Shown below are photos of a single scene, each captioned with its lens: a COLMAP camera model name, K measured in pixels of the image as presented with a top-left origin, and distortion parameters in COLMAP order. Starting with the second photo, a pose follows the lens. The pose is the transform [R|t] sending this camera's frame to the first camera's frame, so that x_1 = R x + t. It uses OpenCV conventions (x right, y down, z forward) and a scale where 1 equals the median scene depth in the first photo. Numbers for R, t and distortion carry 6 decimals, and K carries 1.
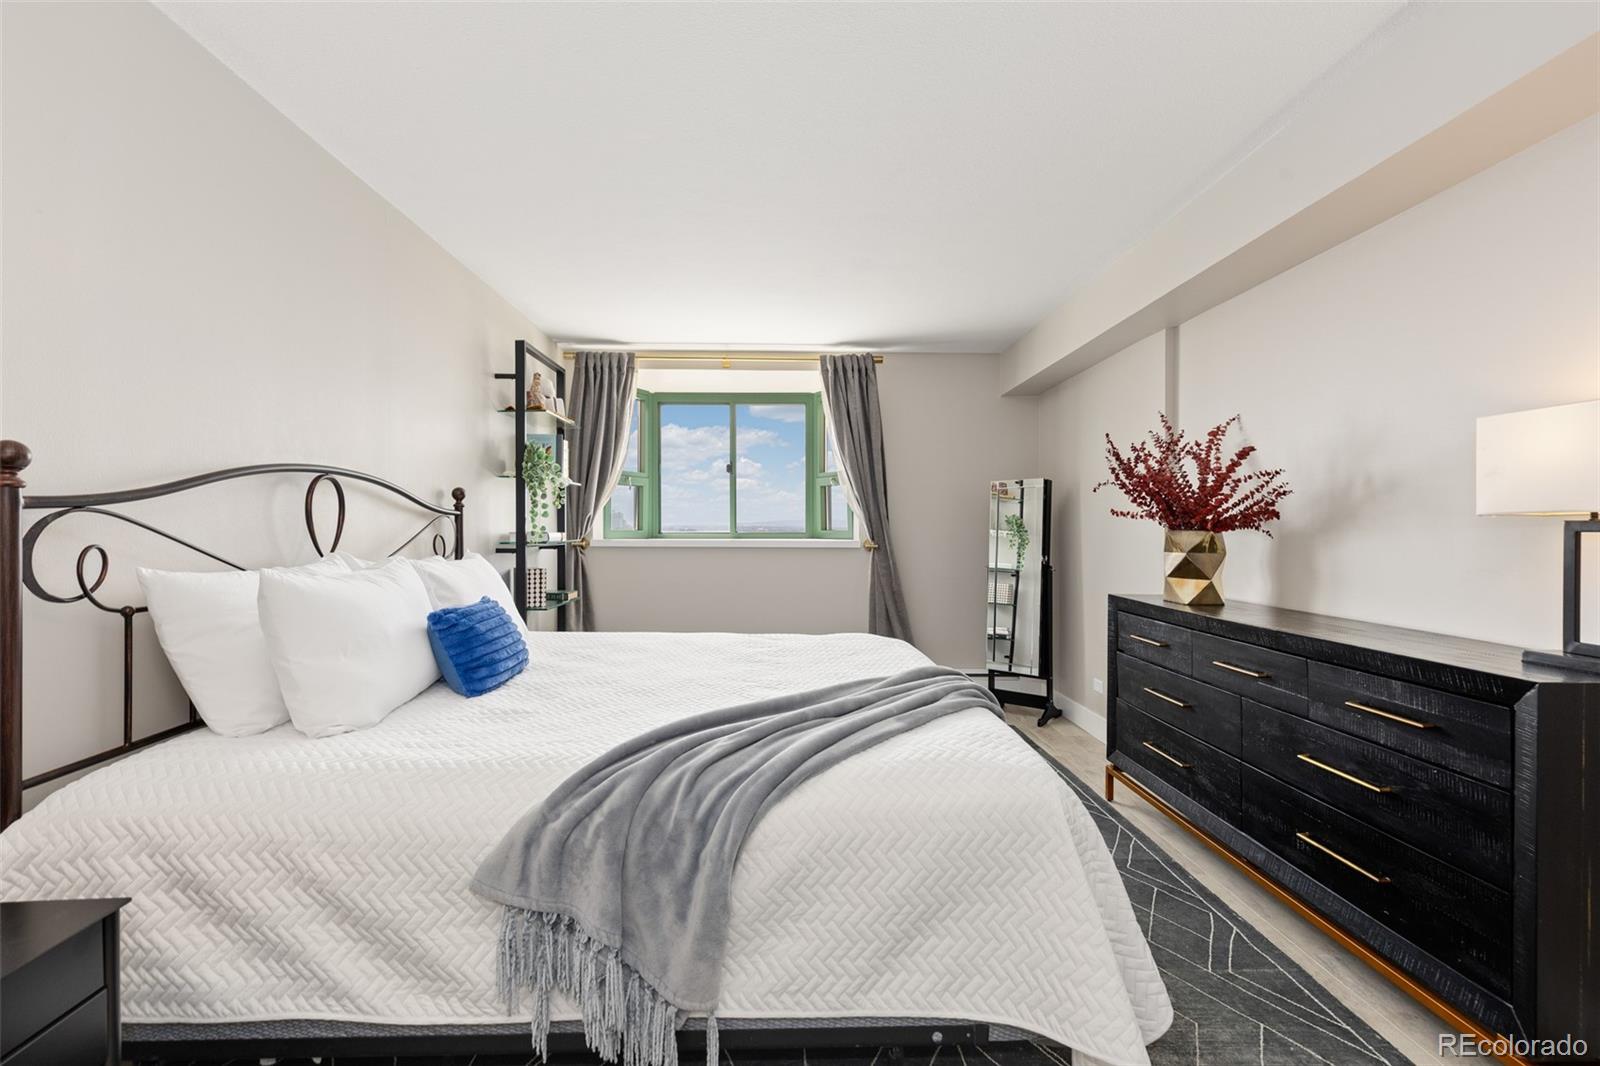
lens RADIAL K [[730.0, 0, 794.2], [0, 730.0, 527.8], [0, 0, 1]] dist [0.005127, -0.000642]
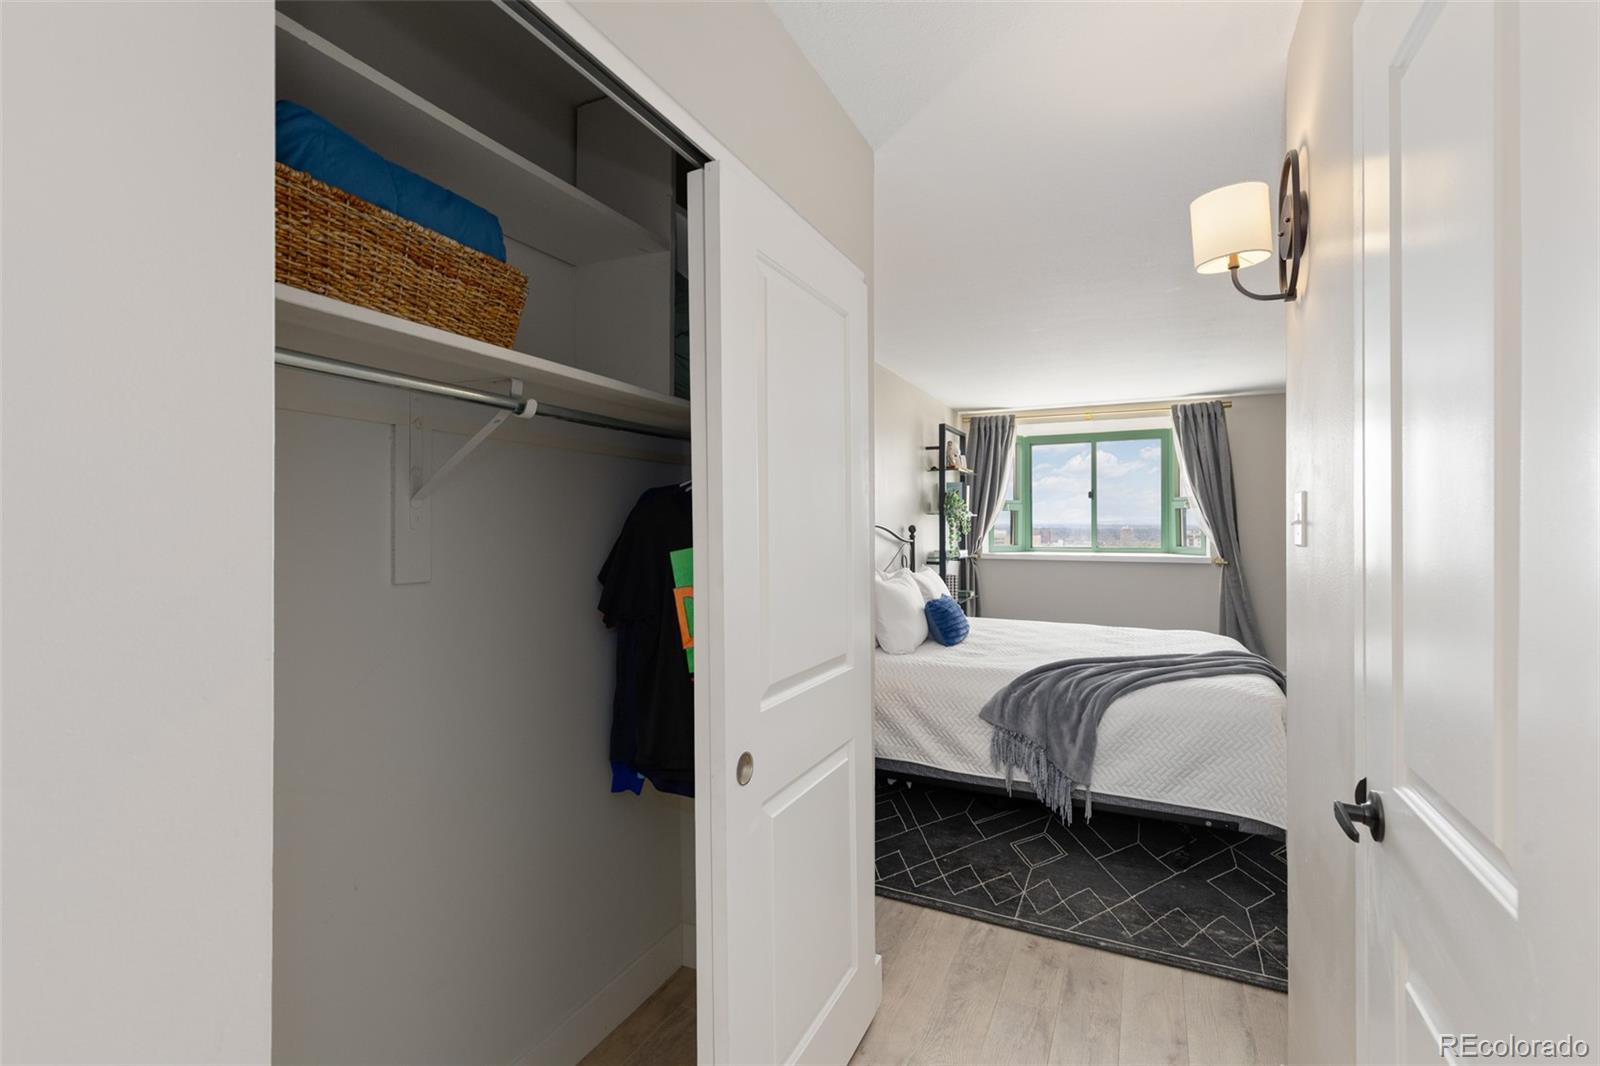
lens RADIAL K [[730.0, 0, 794.2], [0, 730.0, 527.8], [0, 0, 1]] dist [0.005127, -0.000642]
pose [[0.891289, -0.001602, -0.453433, 0.034619], [0.001926, 0.999998, 0.000252, -0.042603], [0.453432, -0.001097, 0.891290, -0.475910]]
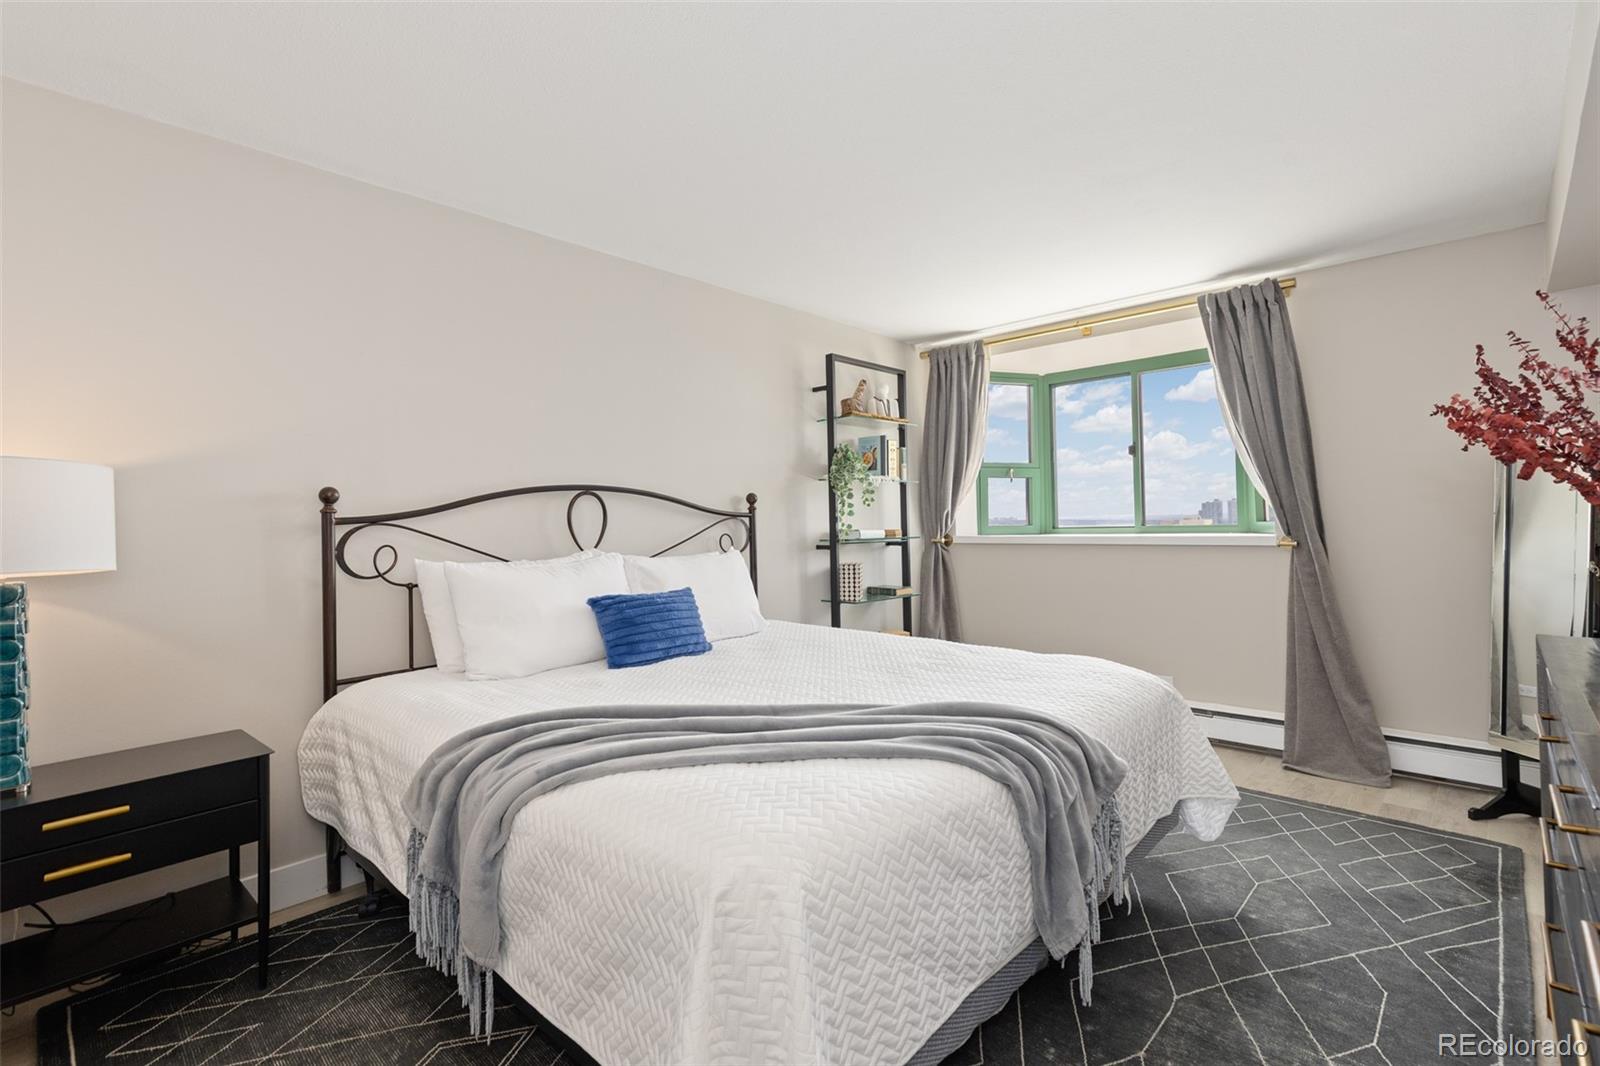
lens RADIAL K [[741.4, 0, 801.6], [0, 741.4, 515.0], [0, 0, 1]] dist [0.012878, -0.000049]
pose [[0.715487, -0.023383, -0.698234, 0.359535], [0.018238, 0.999724, -0.014791, -0.001290], [0.698387, -0.002151, 0.715717, 0.180182]]
